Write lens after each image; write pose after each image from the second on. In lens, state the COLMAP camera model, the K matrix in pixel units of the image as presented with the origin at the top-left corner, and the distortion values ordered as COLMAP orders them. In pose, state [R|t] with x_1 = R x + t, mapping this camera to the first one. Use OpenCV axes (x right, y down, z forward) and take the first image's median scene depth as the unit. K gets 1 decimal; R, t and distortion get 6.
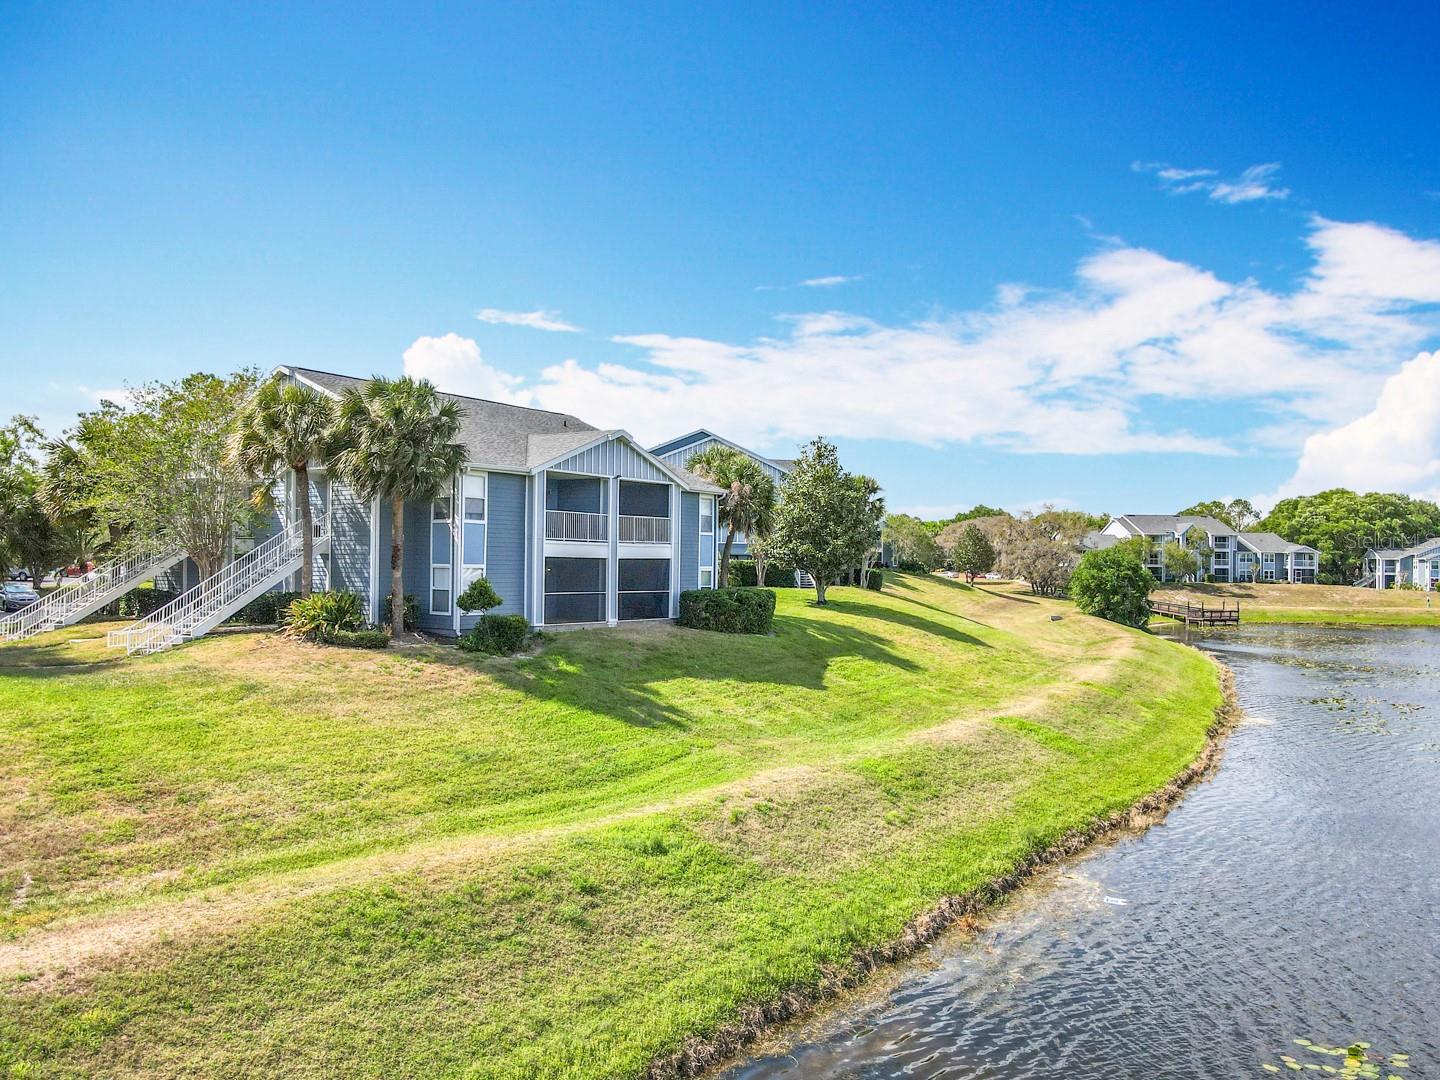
lens RADIAL K [[1097.2, 0, 714.7], [0, 1097.2, 540.9], [0, 0, 1]] dist [-0.001915, 0.002919]
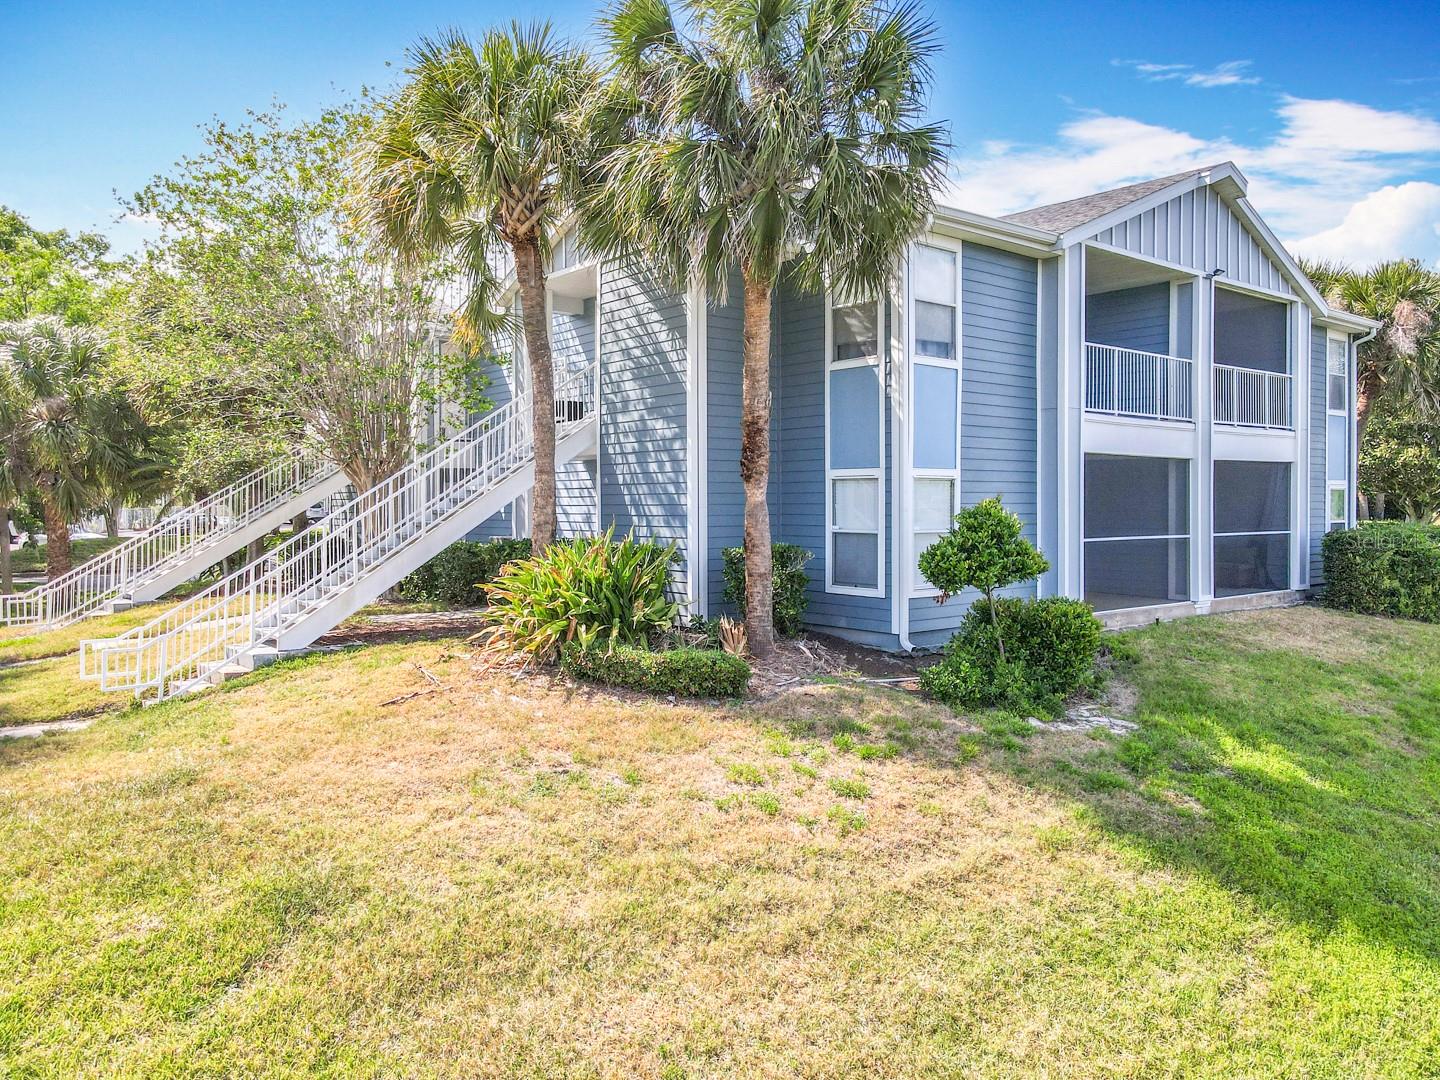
lens RADIAL K [[1097.2, 0, 714.7], [0, 1097.2, 540.9], [0, 0, 1]] dist [-0.001915, 0.002919]
pose [[0.967312, -0.003731, -0.253562, -0.194142], [0.018073, 0.998363, 0.054256, 0.024093], [0.252944, -0.057065, 0.965796, 0.586457]]
